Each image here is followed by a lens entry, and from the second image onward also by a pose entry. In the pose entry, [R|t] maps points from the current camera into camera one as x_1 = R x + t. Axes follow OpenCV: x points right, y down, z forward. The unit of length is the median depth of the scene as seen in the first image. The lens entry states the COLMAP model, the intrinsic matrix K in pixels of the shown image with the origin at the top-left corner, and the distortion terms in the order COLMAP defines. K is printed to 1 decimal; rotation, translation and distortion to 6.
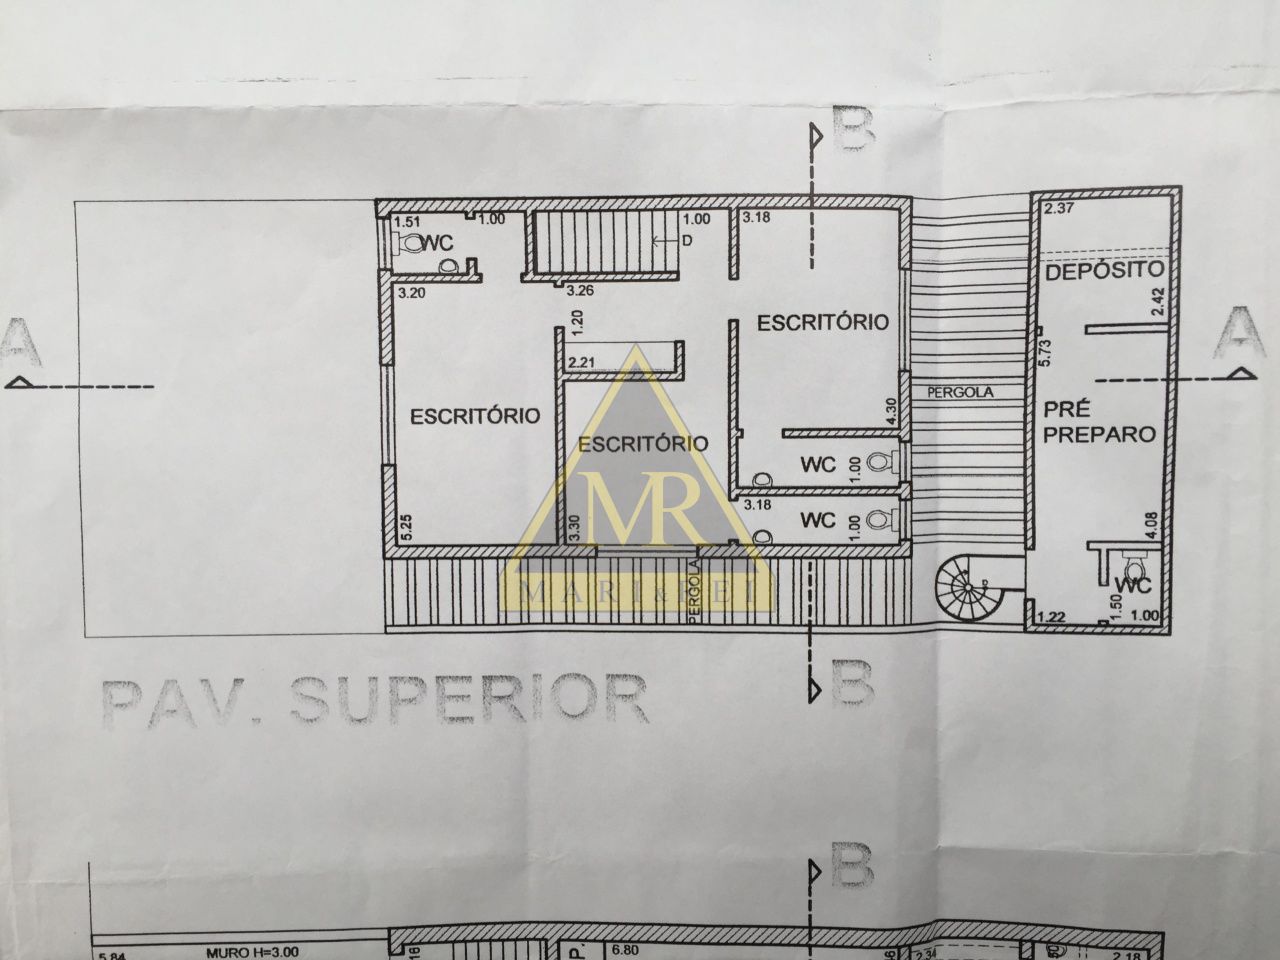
lens RADIAL K [[1119.4, 0, 641.7], [0, 1119.4, 498.6], [0, 0, 1]] dist [0.014927, -0.008064]
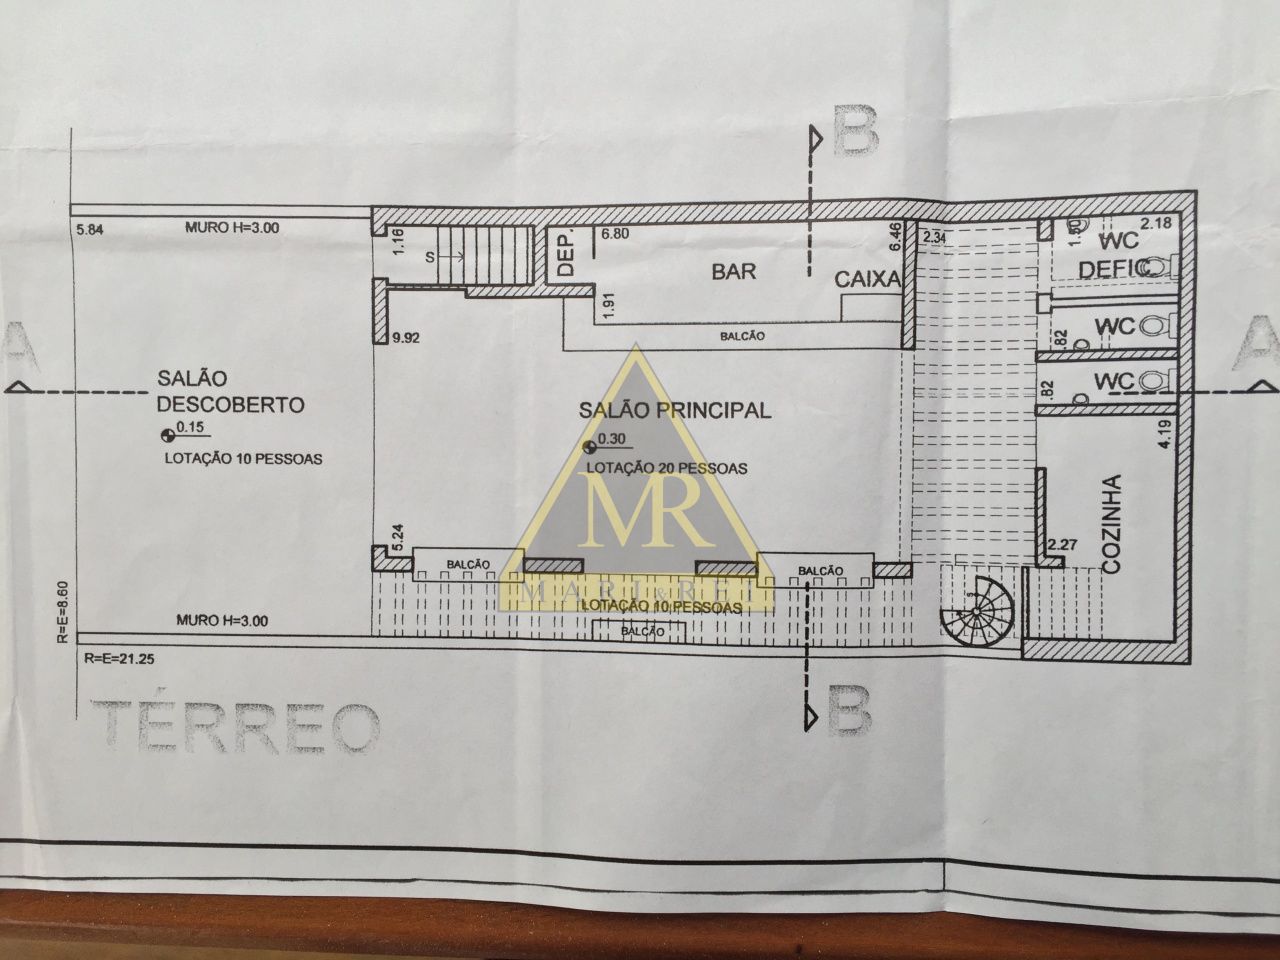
lens RADIAL K [[1089.8, 0, 618.0], [0, 1089.8, 447.5], [0, 0, 1]] dist [0.054521, -0.064851]
pose [[0.998369, 0.014993, -0.055085, 0.041732], [-0.018828, 0.997386, -0.069765, 0.651327], [0.053895, 0.070688, 0.996041, 0.086044]]
